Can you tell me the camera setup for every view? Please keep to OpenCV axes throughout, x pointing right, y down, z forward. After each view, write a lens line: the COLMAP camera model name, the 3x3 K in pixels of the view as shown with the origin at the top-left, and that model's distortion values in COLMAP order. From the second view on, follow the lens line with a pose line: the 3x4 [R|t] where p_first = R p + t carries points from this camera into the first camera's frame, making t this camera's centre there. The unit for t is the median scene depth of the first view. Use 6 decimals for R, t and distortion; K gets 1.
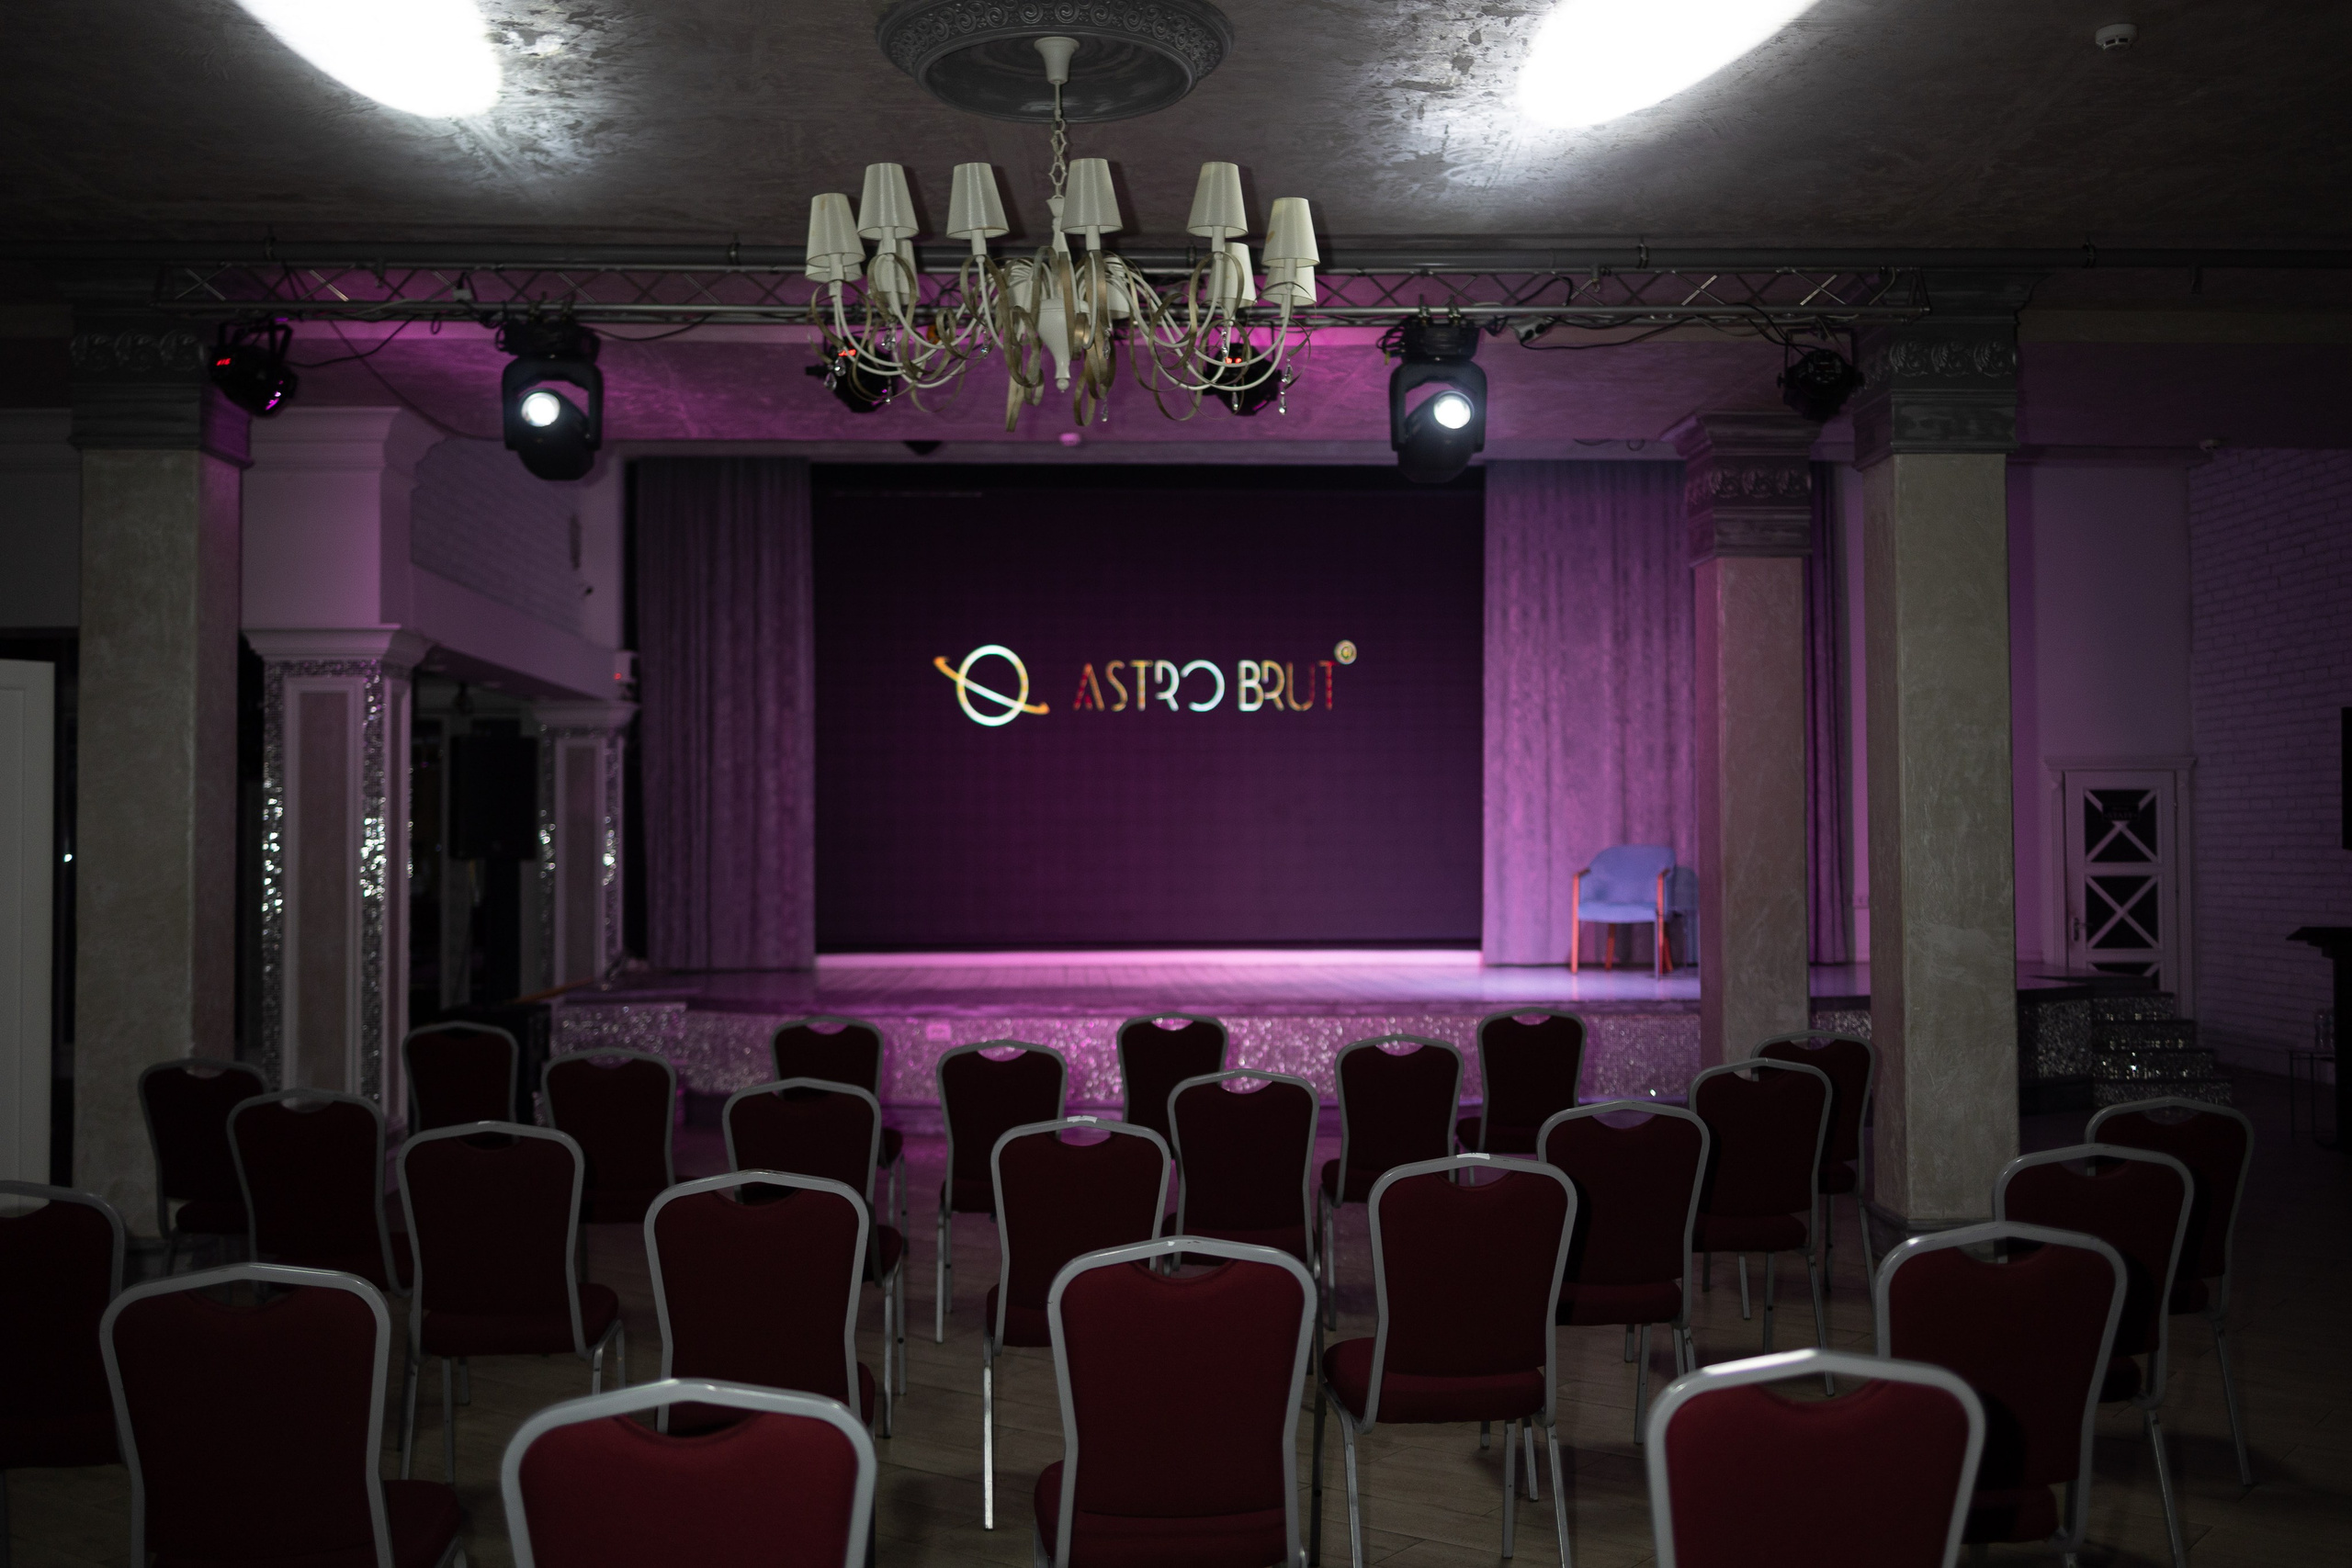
lens RADIAL K [[2310.3, 0, 1171.3], [0, 2310.3, 780.6], [0, 0, 1]] dist [-0.000092, 0.016013]
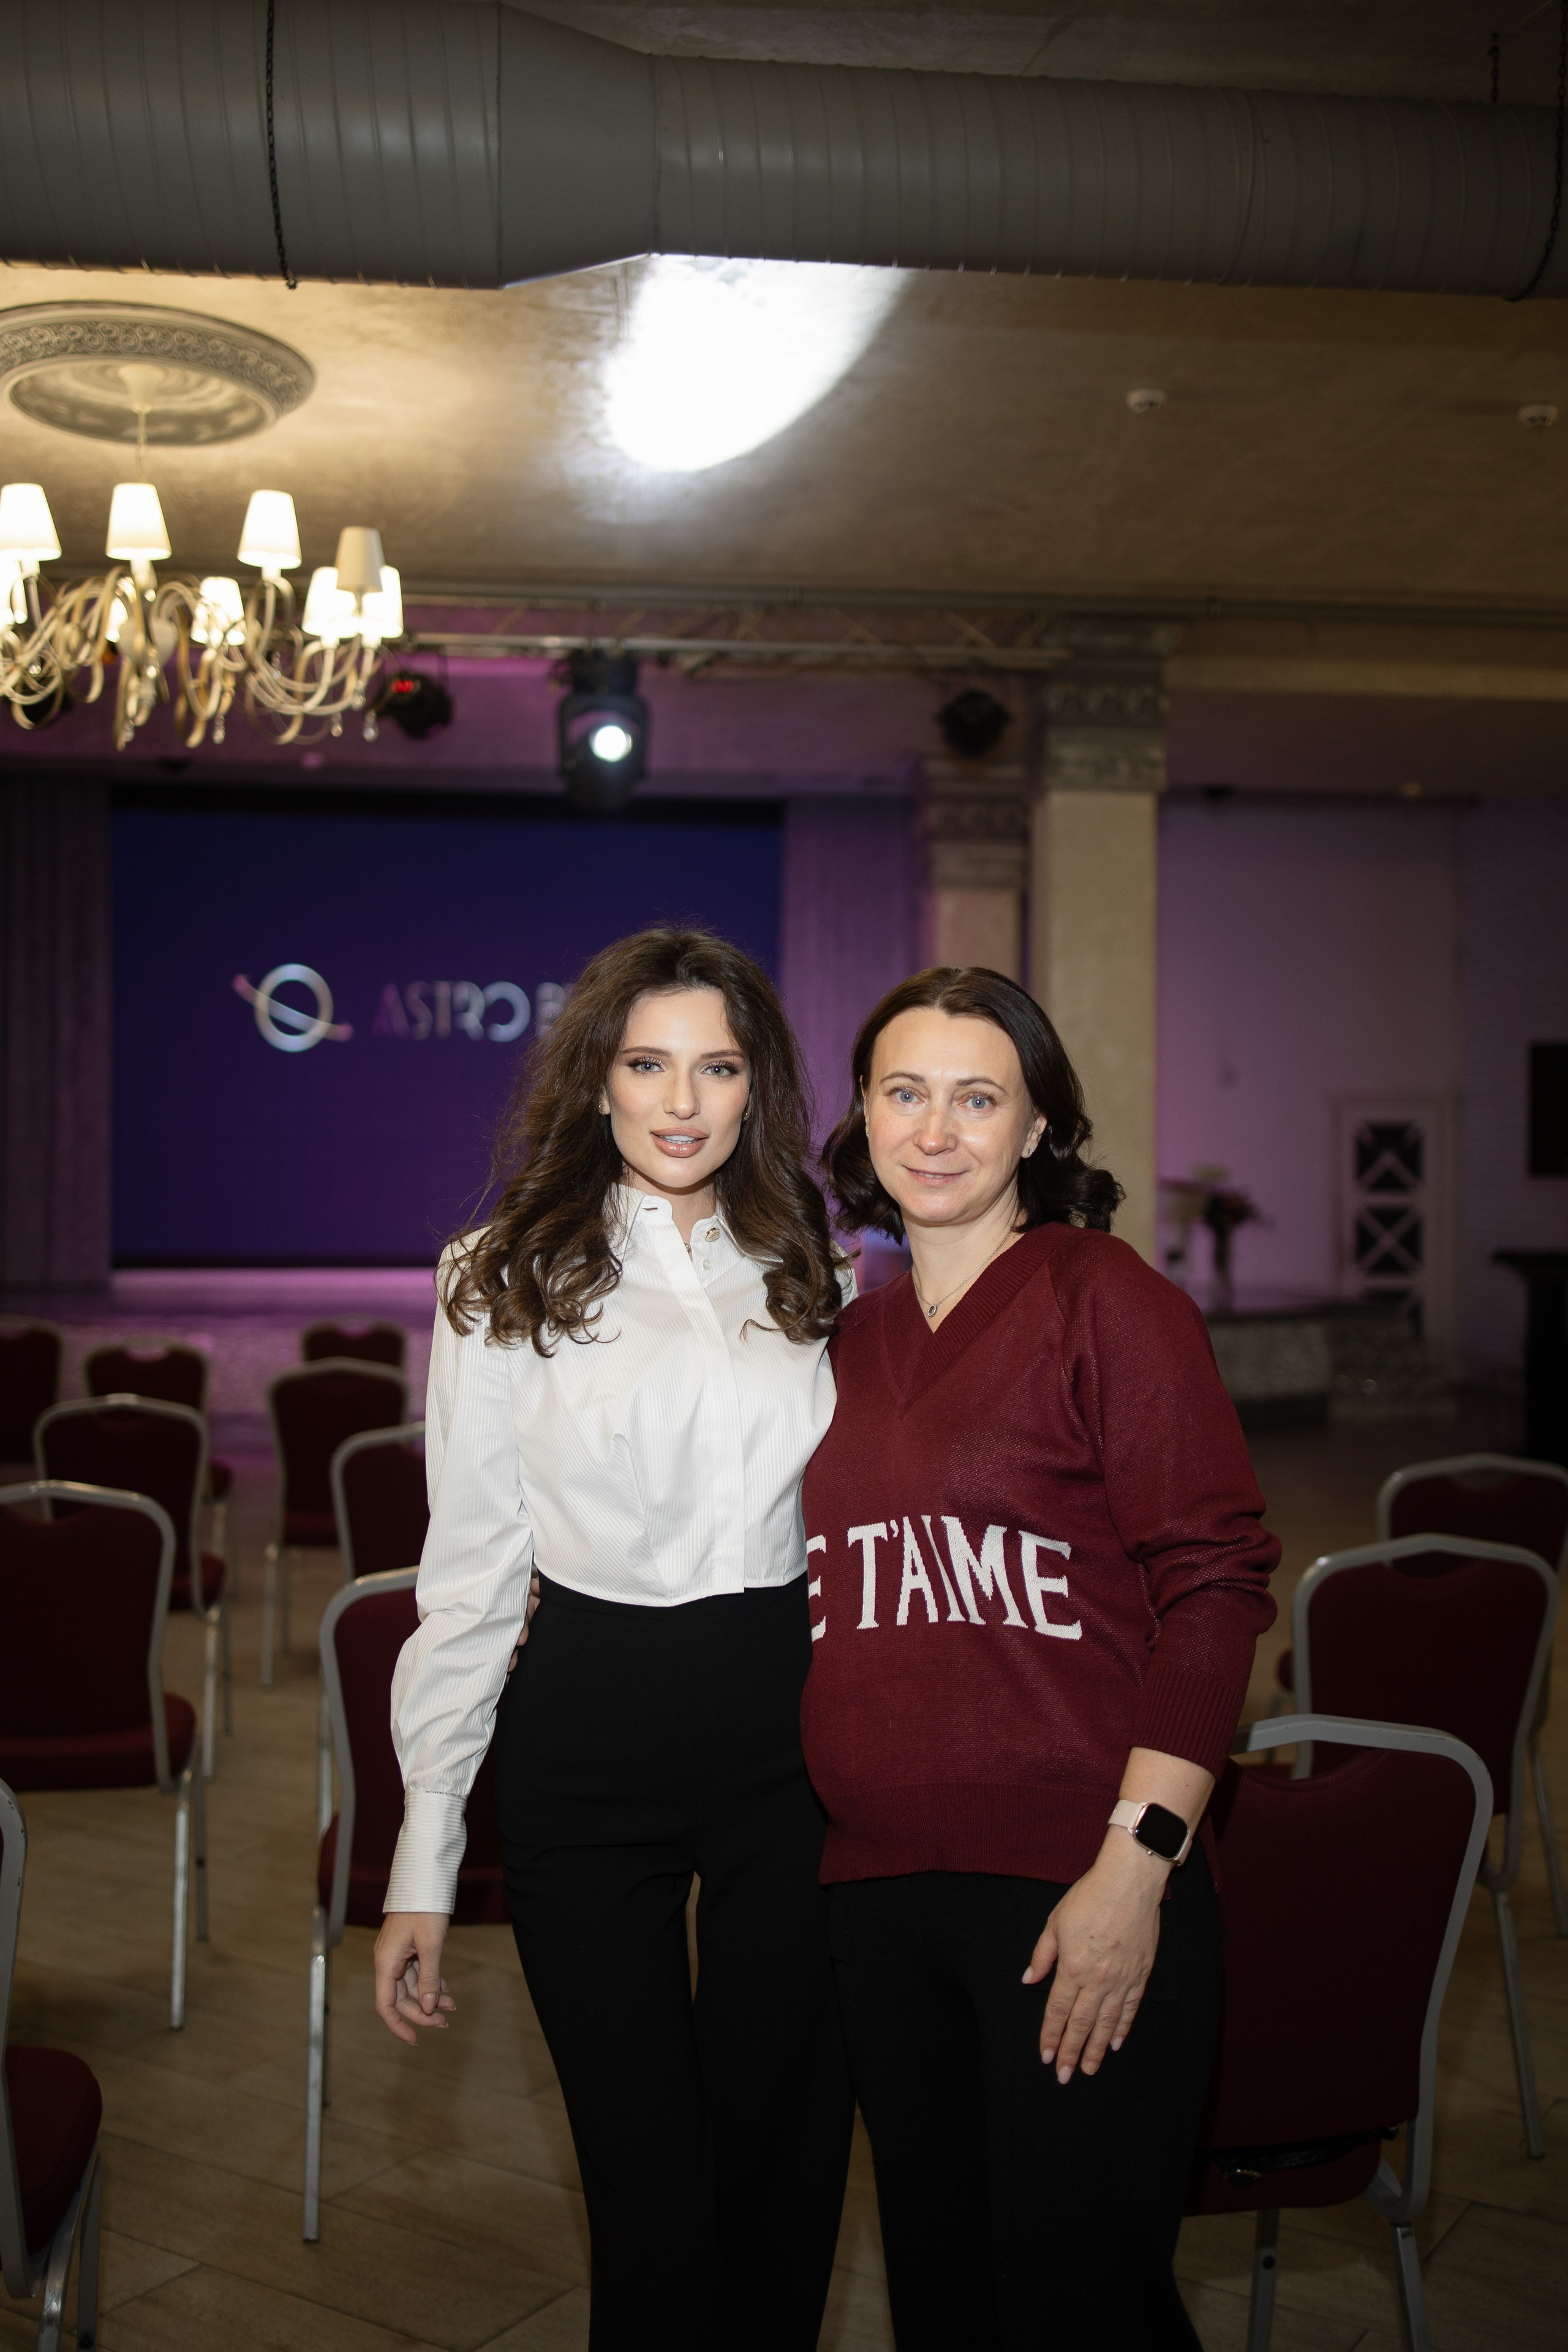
lens RADIAL K [[2317.0, 0, 776.9], [0, 2317.0, 1185.2], [0, 0, 1]] dist [0.006107, -0.010650]
pose [[0.997119, 0.009499, 0.075259, 0.058292], [-0.011722, 0.999506, 0.029146, 0.004543], [-0.074945, -0.029944, 0.996738, -0.025886]]
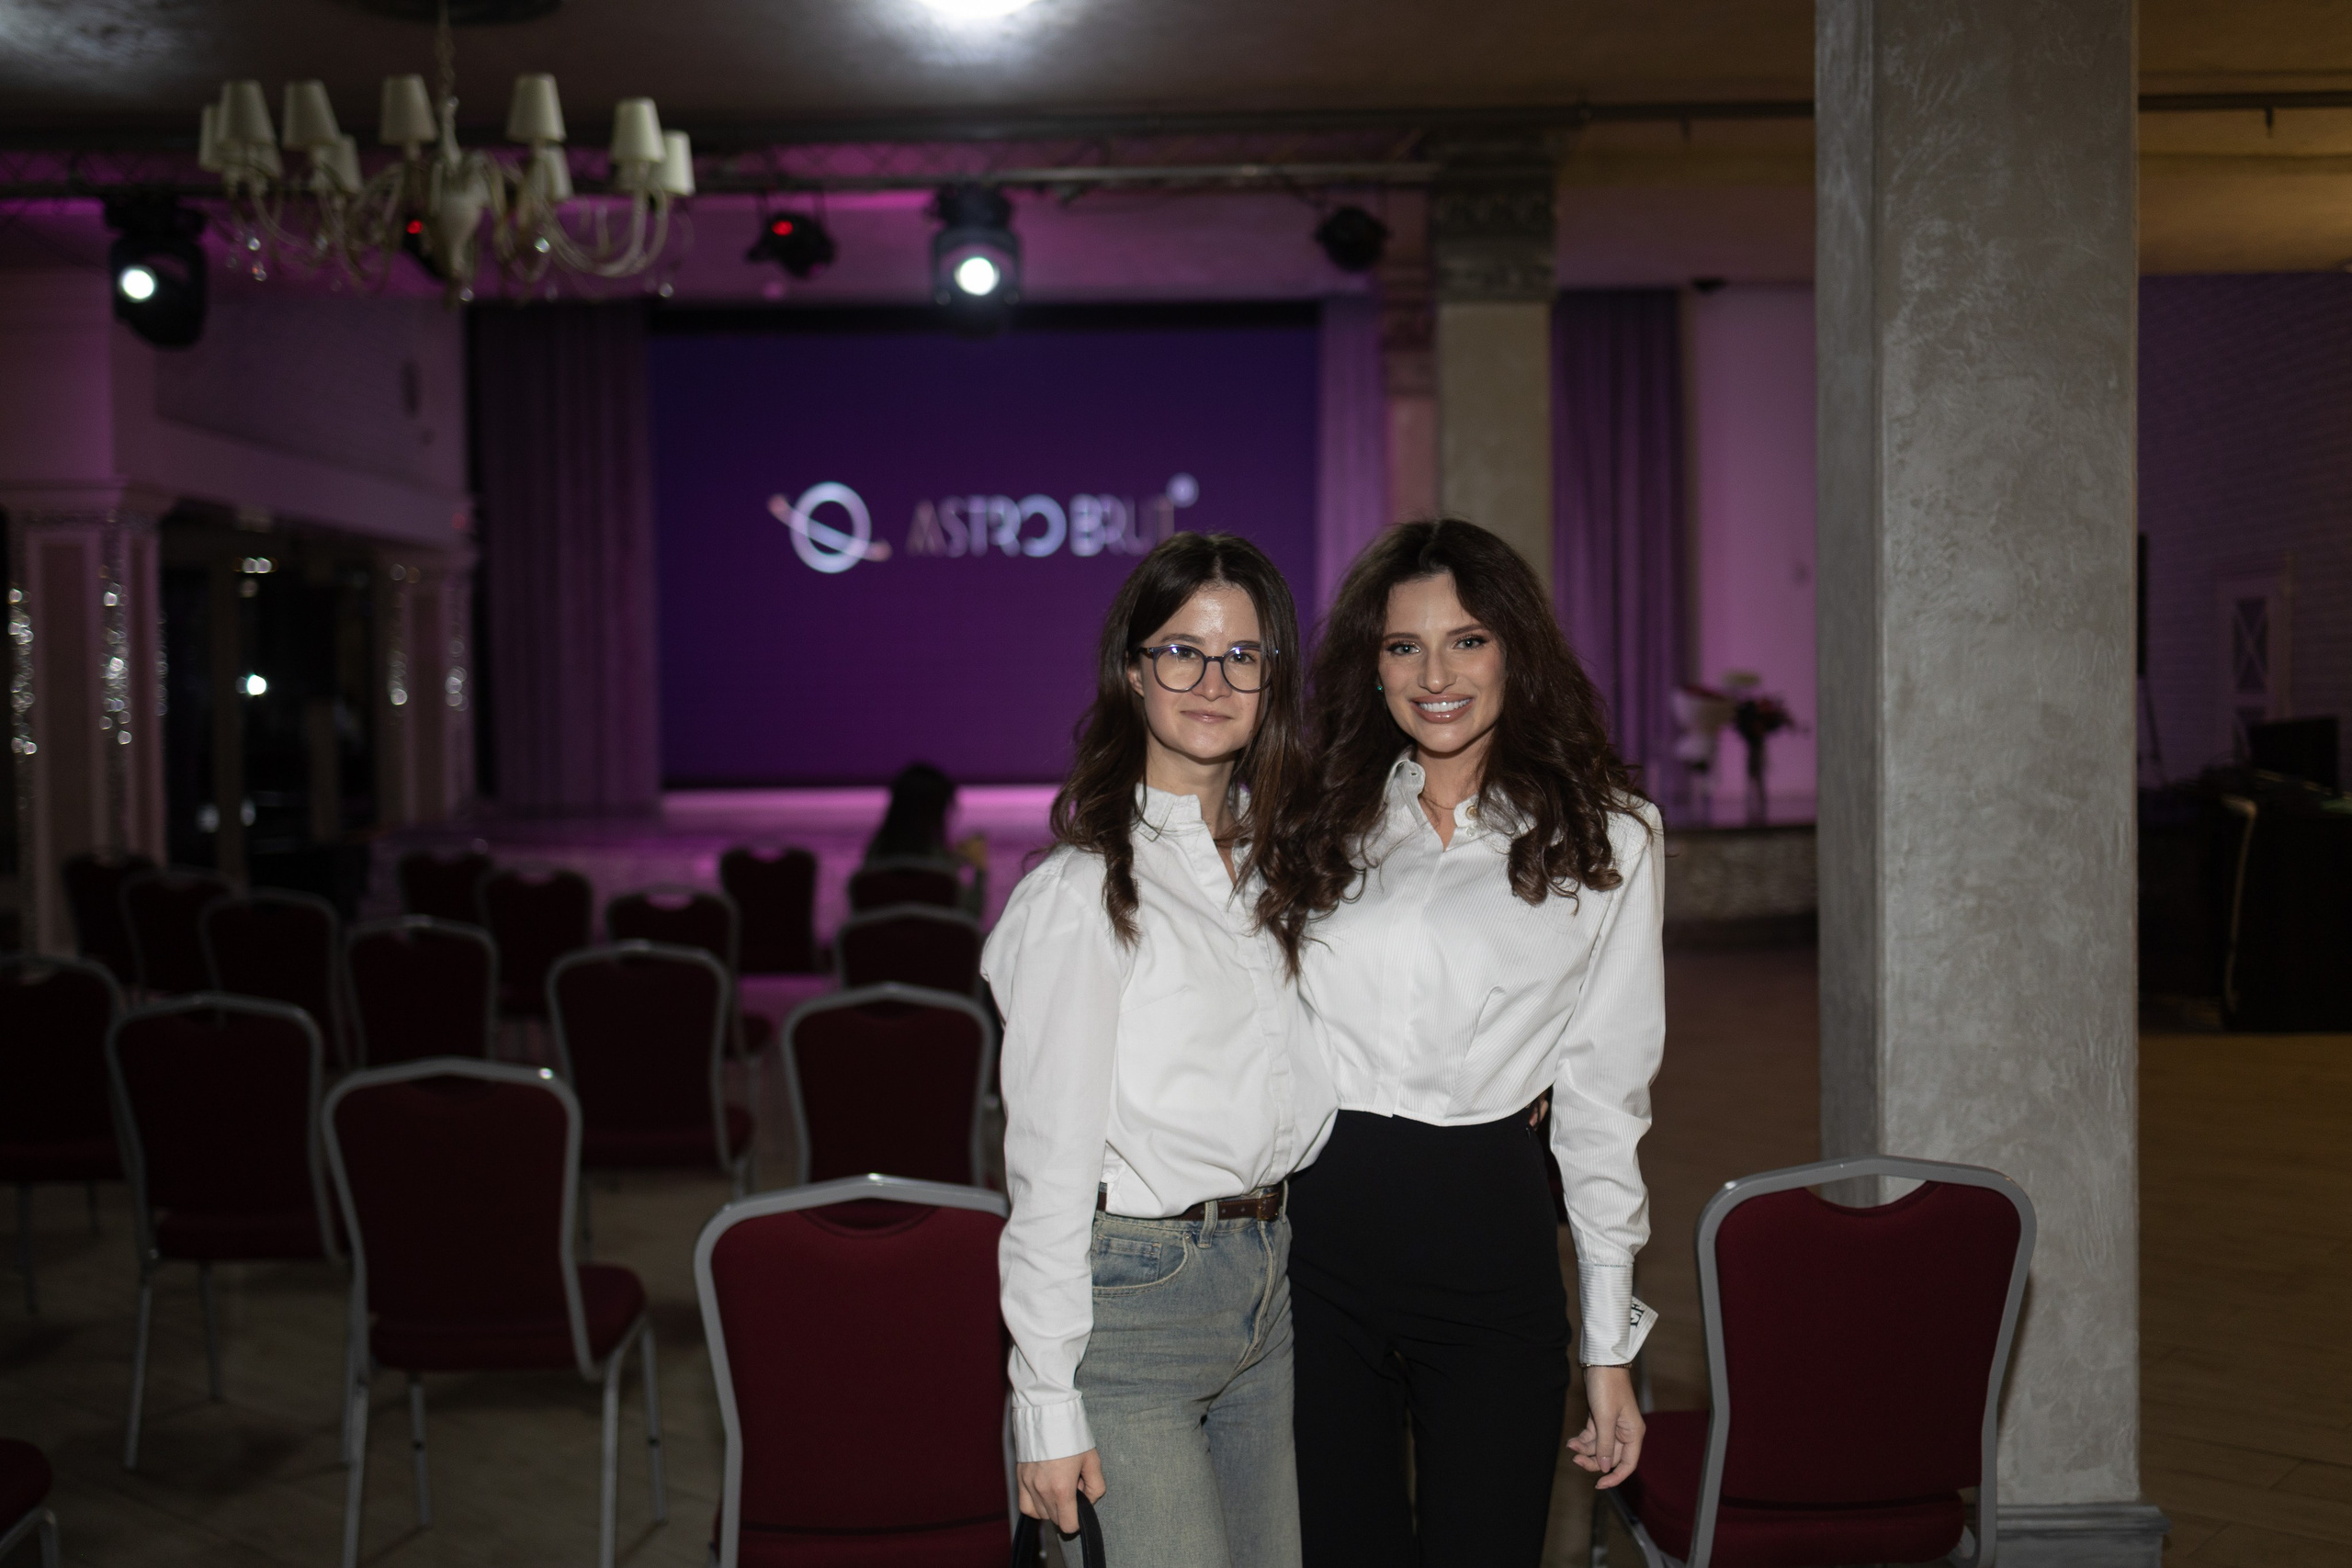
lens RADIAL K [[2446.1, 0, 1173.3], [0, 2446.1, 792.4], [0, 0, 1]] dist [0.007174, 0.001002]
pose [[0.998437, -0.004792, -0.055689, 0.132959], [0.008754, 0.997429, 0.071130, -0.000571], [0.055205, -0.071506, 0.995911, -0.065020]]
